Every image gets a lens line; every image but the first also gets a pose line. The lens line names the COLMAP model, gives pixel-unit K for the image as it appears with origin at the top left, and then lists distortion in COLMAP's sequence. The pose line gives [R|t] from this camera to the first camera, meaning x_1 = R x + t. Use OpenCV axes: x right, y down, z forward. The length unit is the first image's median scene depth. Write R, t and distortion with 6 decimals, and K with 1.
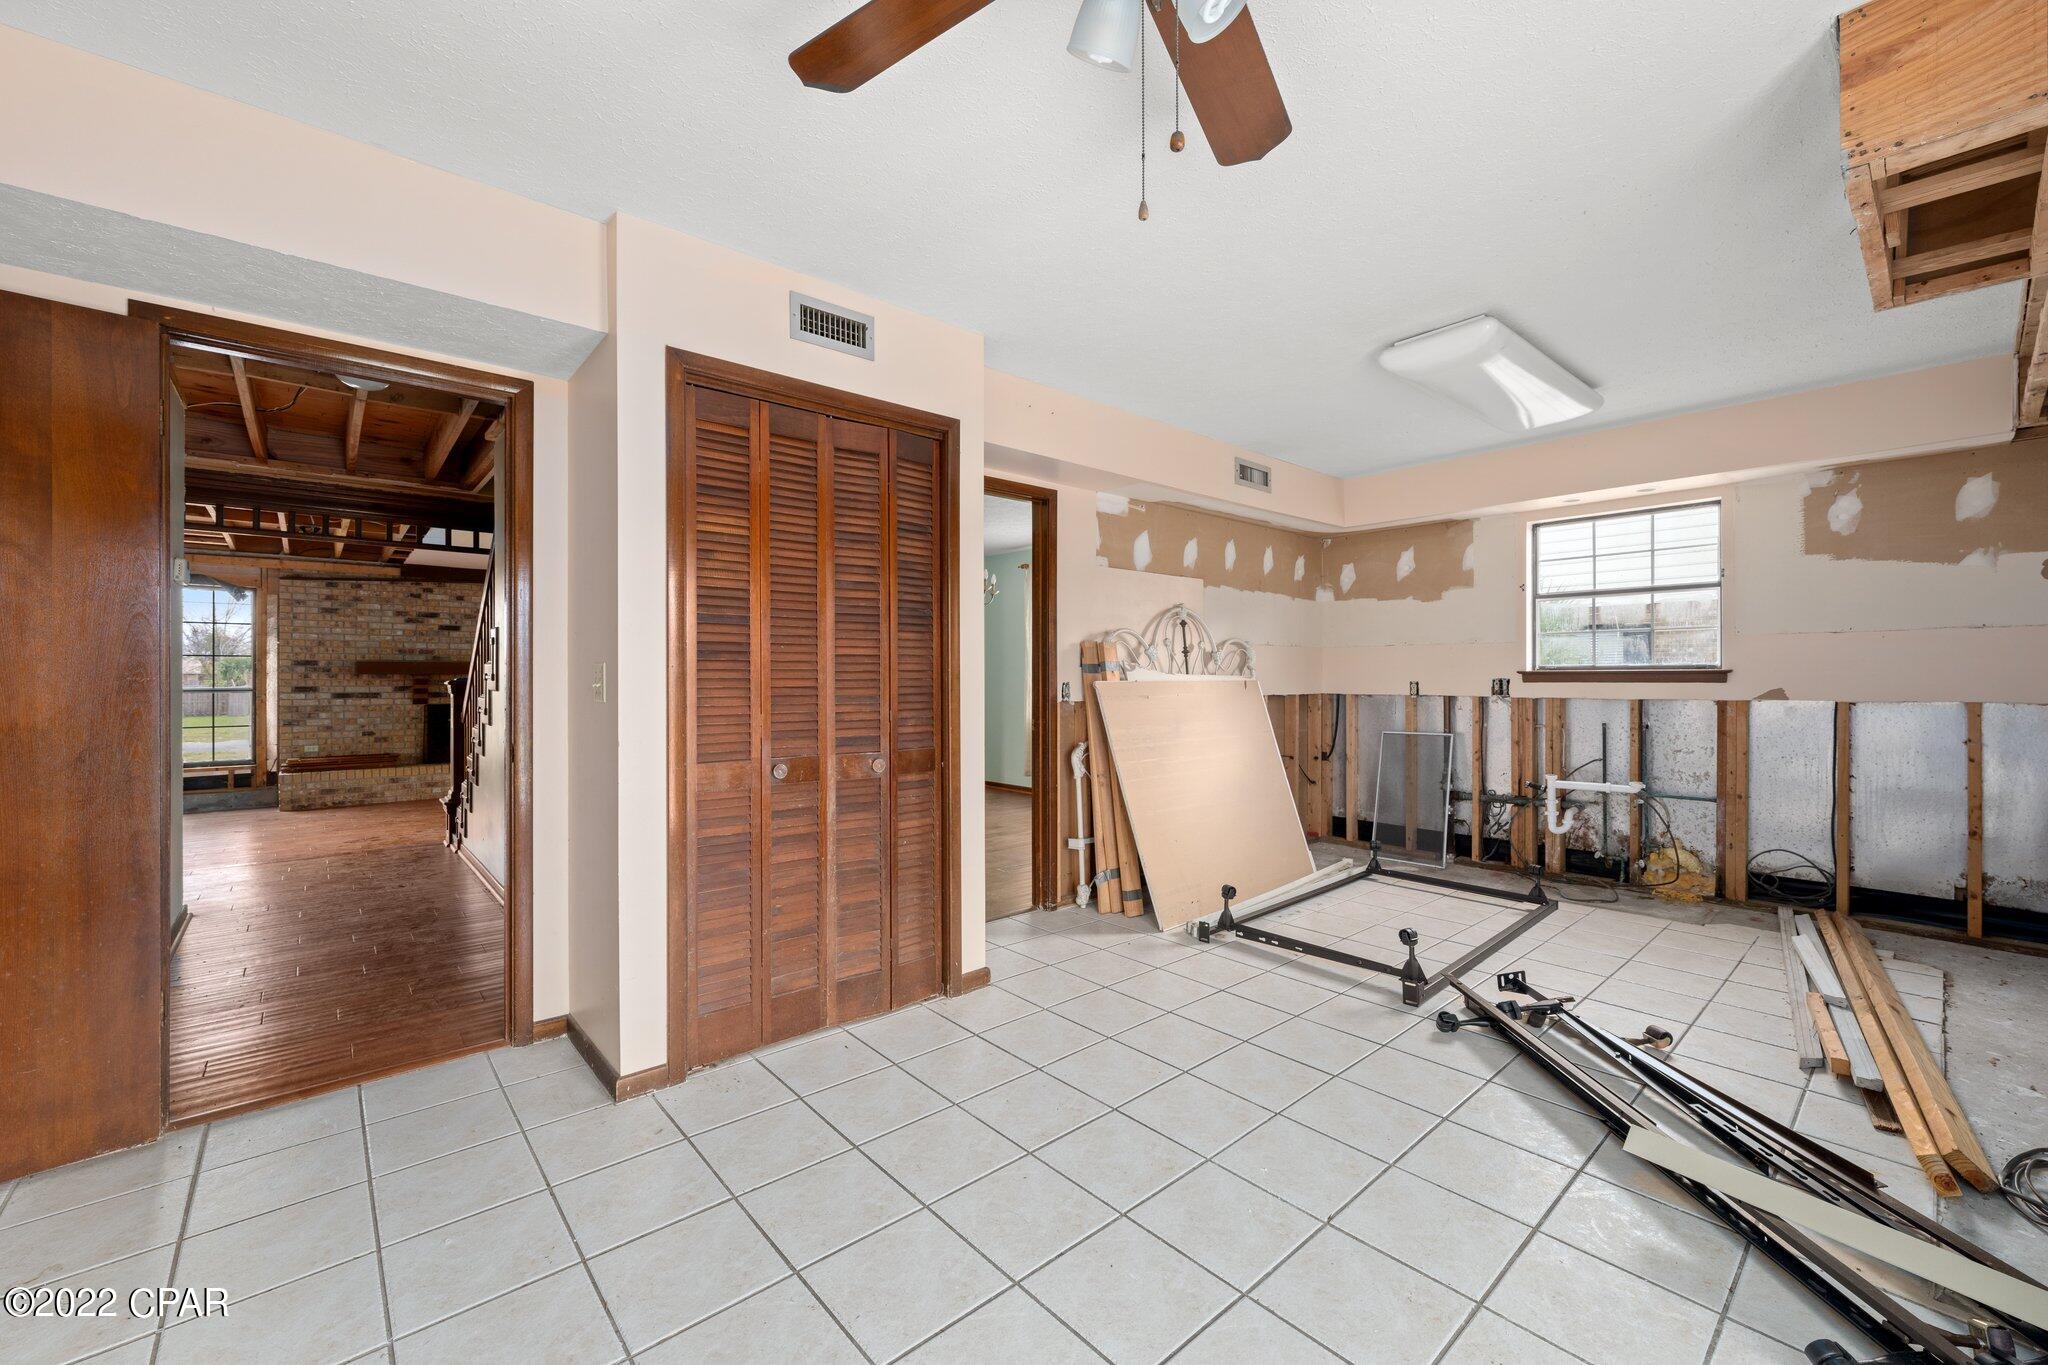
lens RADIAL K [[818.3, 0, 1025.5], [0, 818.3, 678.4], [0, 0, 1]] dist [-0.003463, -0.000323]
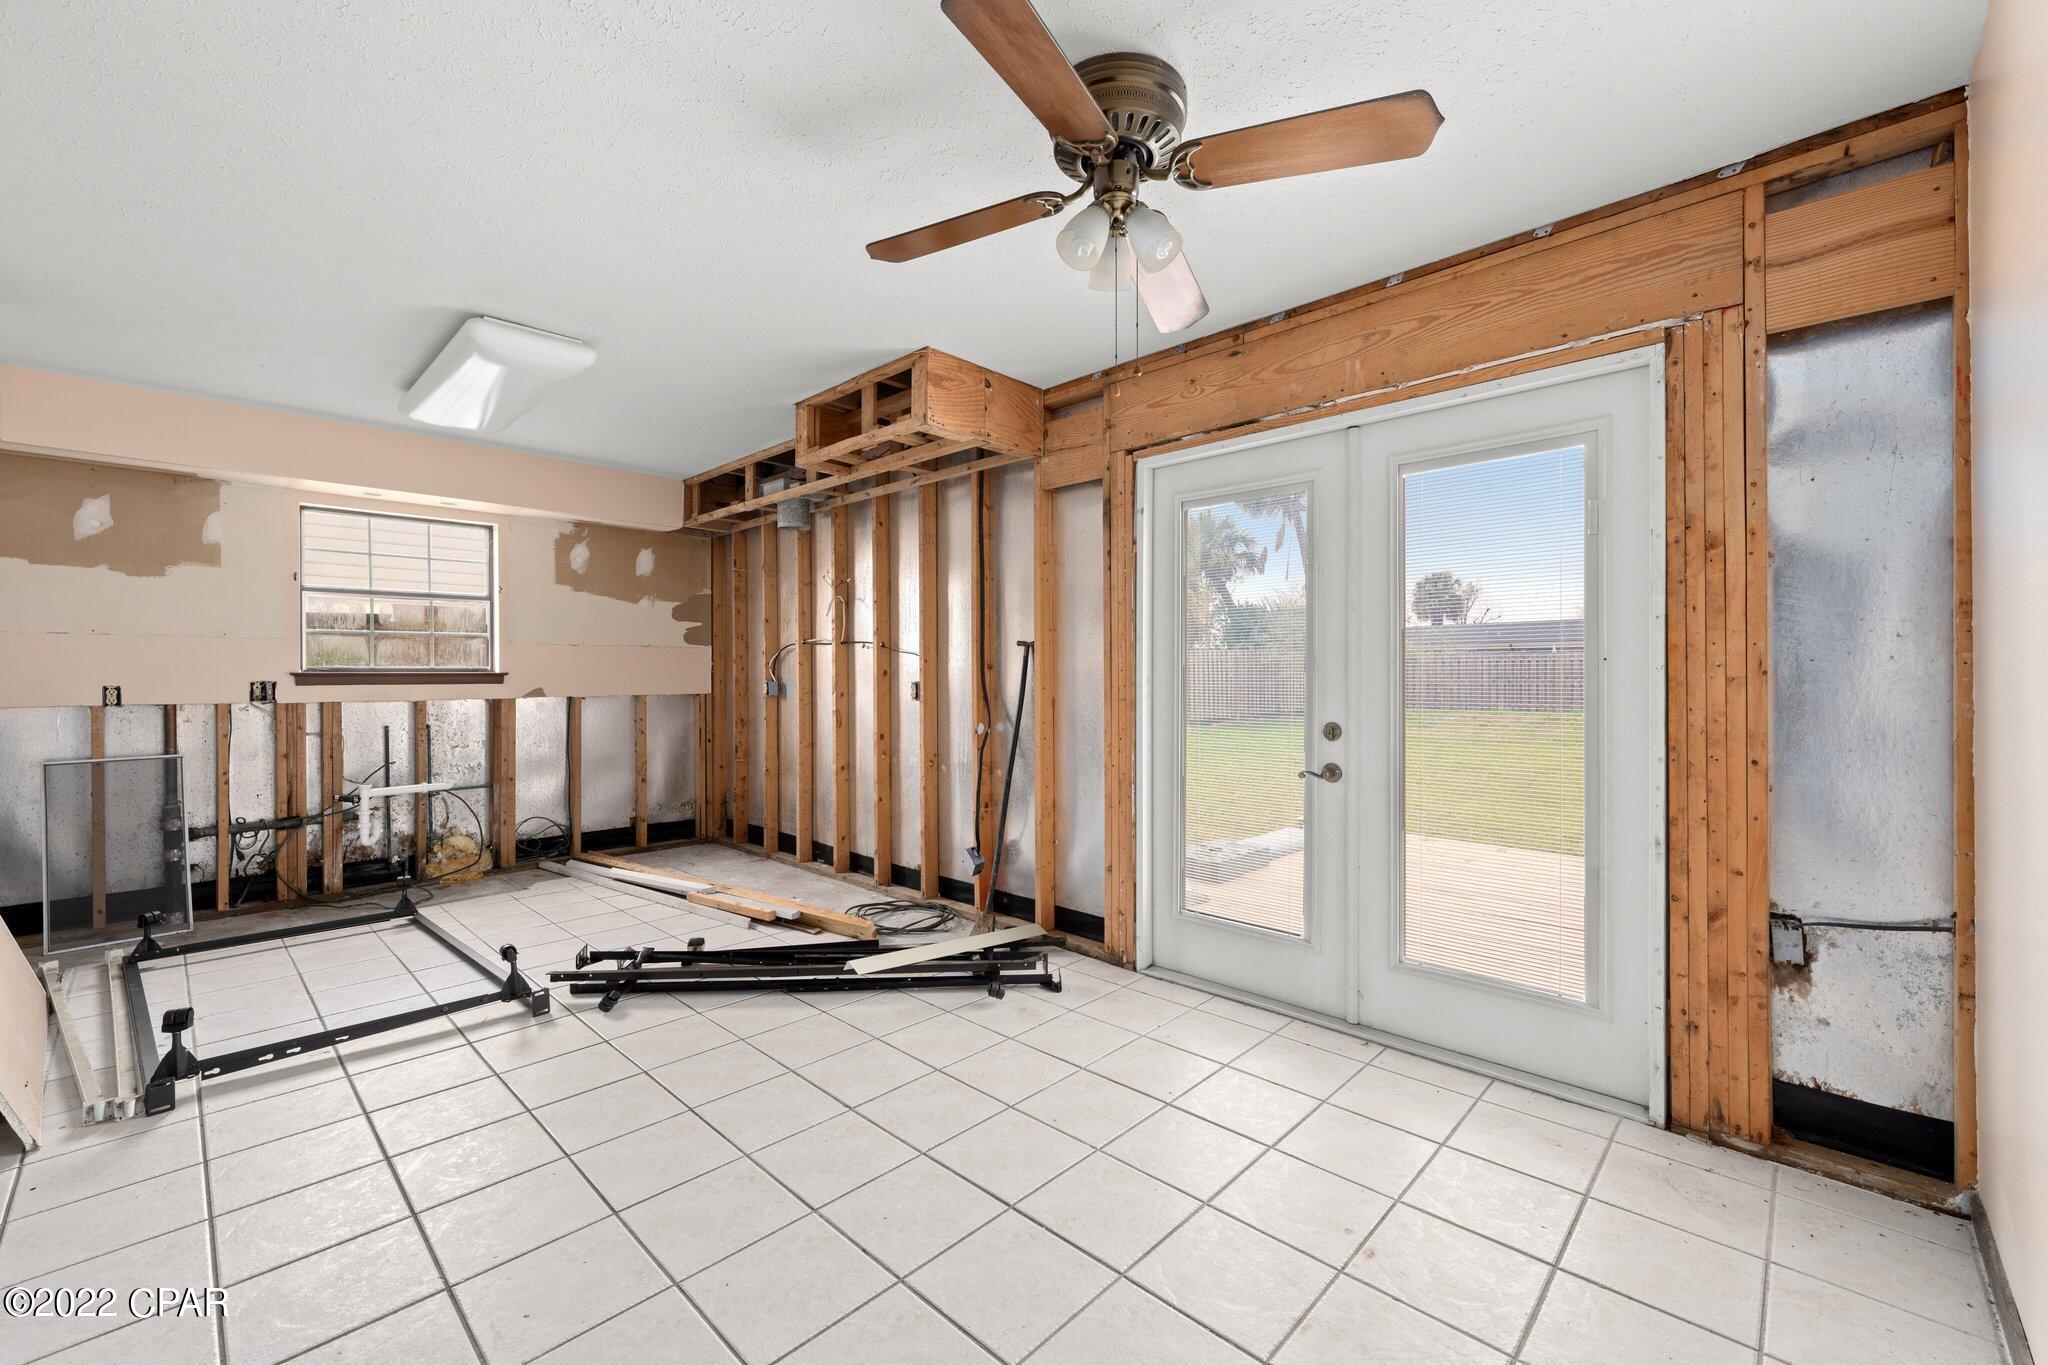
lens RADIAL K [[835.3, 0, 1024.0], [0, 835.3, 677.3], [0, 0, 1]] dist [-0.000947, 0.000063]
pose [[-0.087217, -0.000527, 0.996189, -0.465827], [0.003985, 0.999992, 0.000878, -0.002213], [-0.996181, 0.004047, -0.087214, 0.413408]]
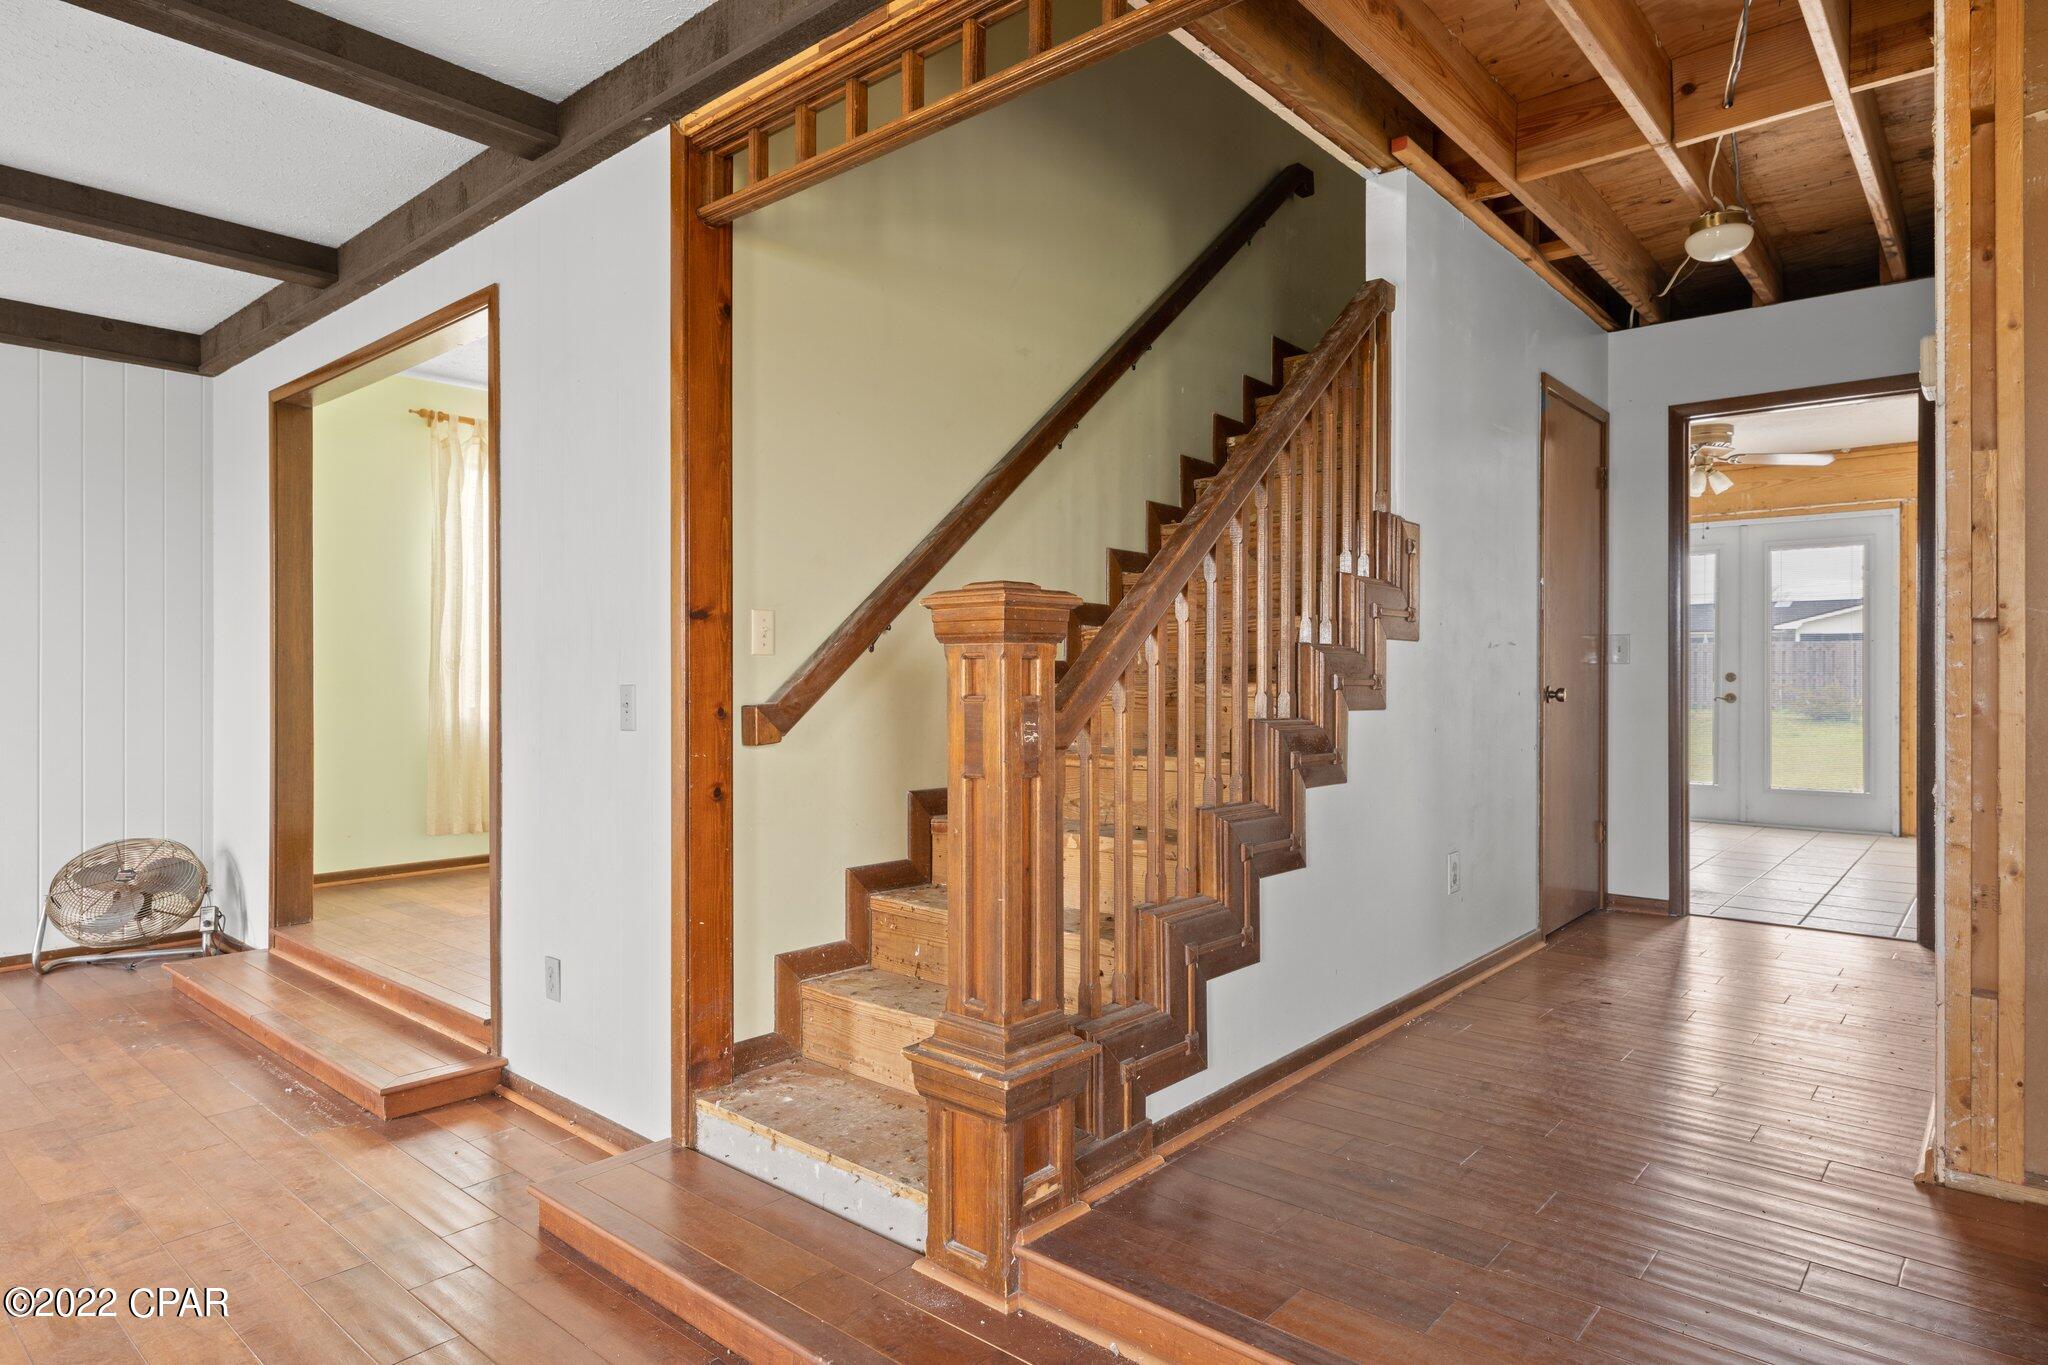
lens RADIAL K [[1165.7, 0, 1017.1], [0, 1165.7, 672.0], [0, 0, 1]] dist [0.001185, 0.000793]
pose [[-0.134411, 0.002814, 0.990922, -3.089294], [0.001574, 0.999995, -0.002627, 0.098565], [-0.990924, 0.001206, -0.134415, 3.112669]]
